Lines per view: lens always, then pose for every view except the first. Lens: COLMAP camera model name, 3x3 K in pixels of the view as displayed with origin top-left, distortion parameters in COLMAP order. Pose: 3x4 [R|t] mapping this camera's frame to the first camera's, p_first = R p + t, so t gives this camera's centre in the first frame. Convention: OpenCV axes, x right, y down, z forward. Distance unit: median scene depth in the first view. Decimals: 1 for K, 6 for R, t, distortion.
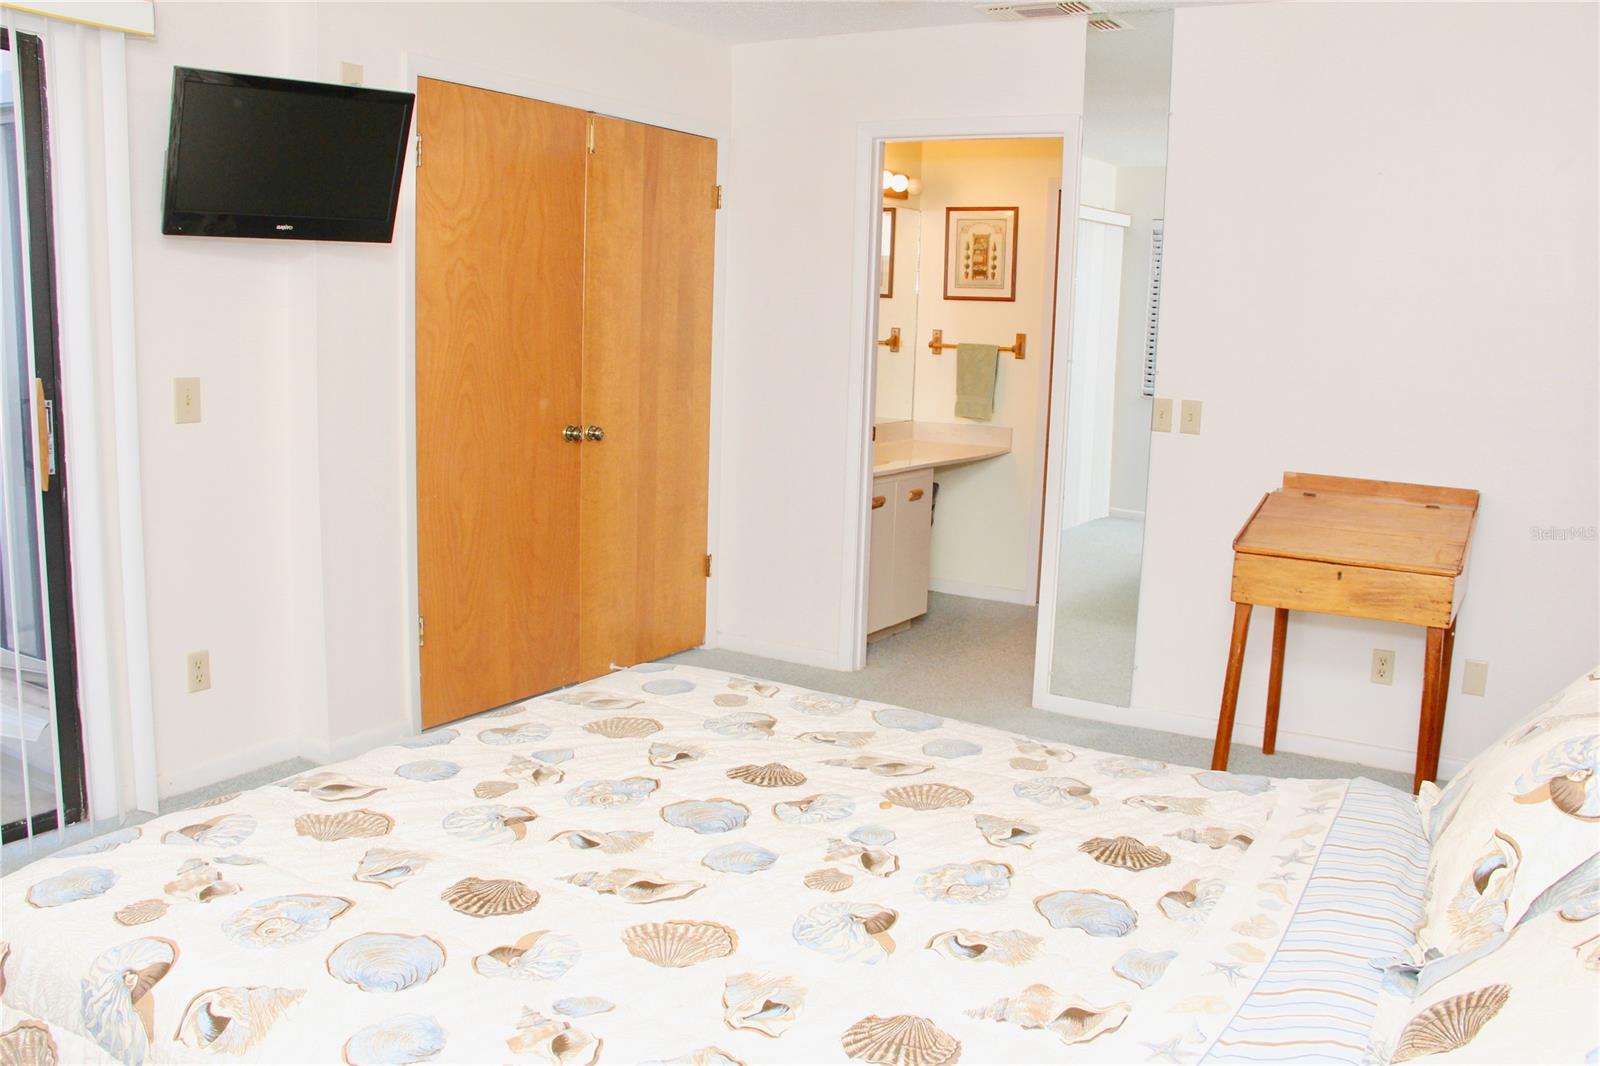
lens RADIAL K [[1339.4, 0, 817.5], [0, 1339.4, 535.4], [0, 0, 1]] dist [-0.208237, 0.199461]
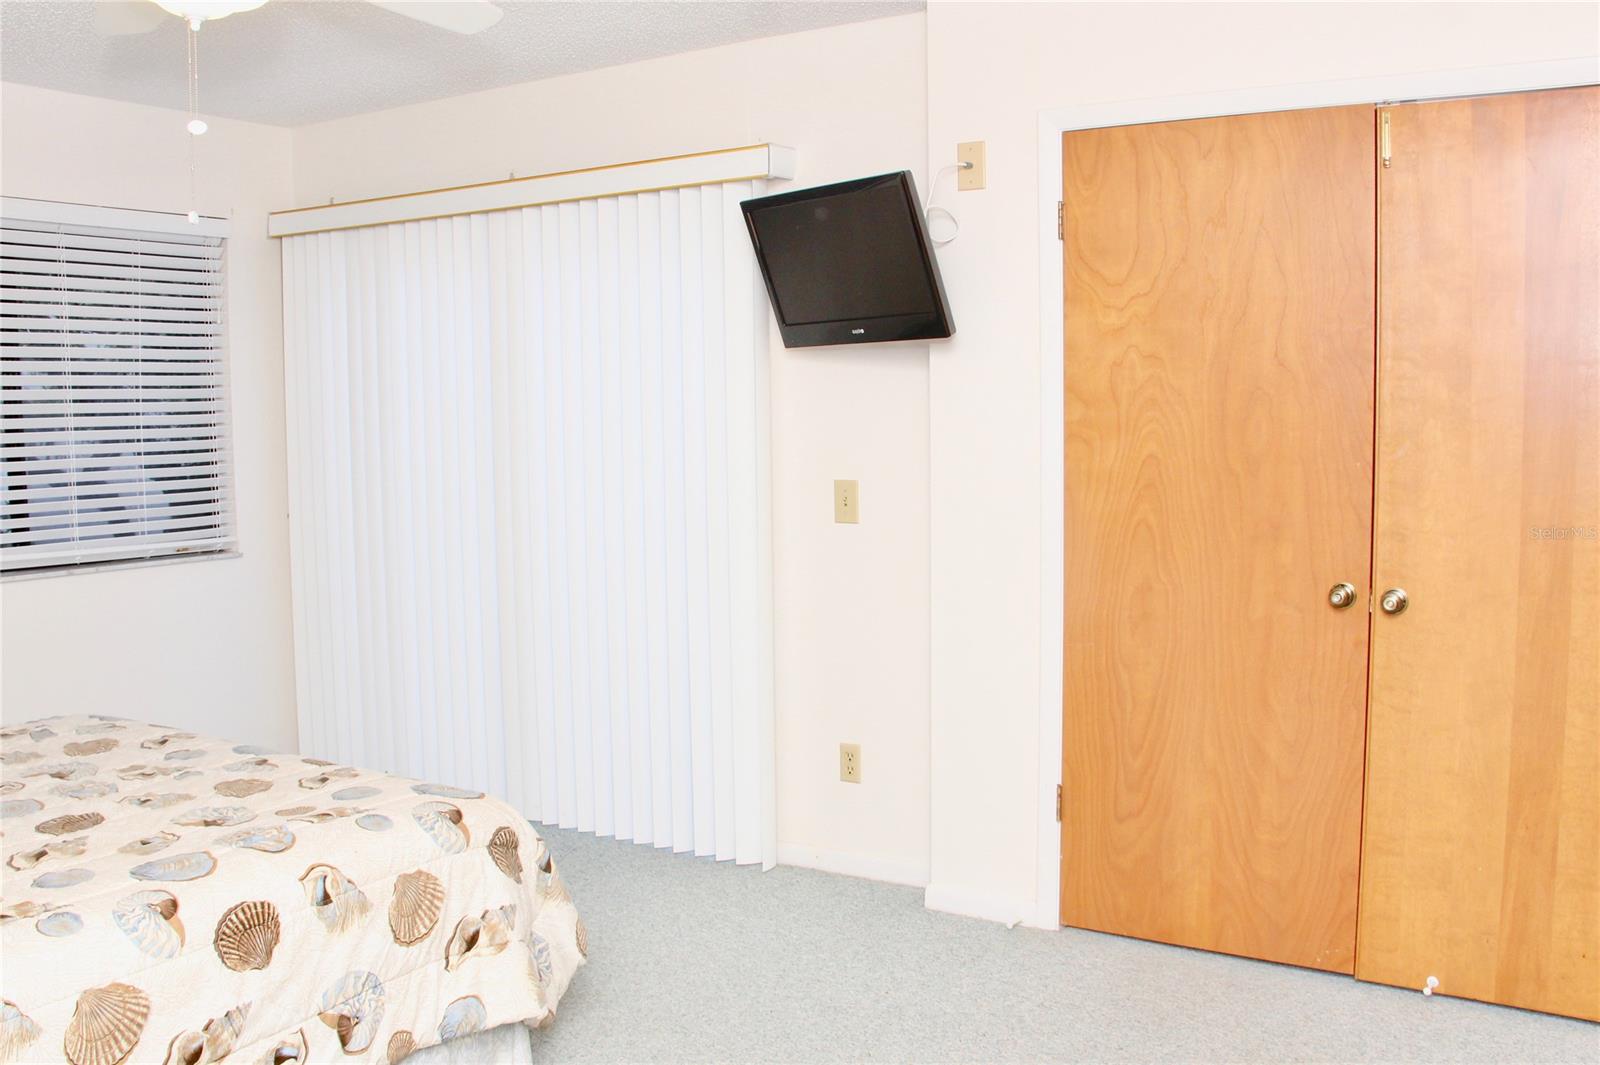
lens RADIAL K [[1413.4, 0, 800.0], [0, 1413.4, 532.5], [0, 0, 1]] dist [-0.152237, 0.004674]
pose [[-0.012650, 0.050953, -0.998621, 0.565106], [-0.157495, 0.986133, 0.052311, -0.114539], [0.987439, 0.157940, -0.004450, 0.827631]]
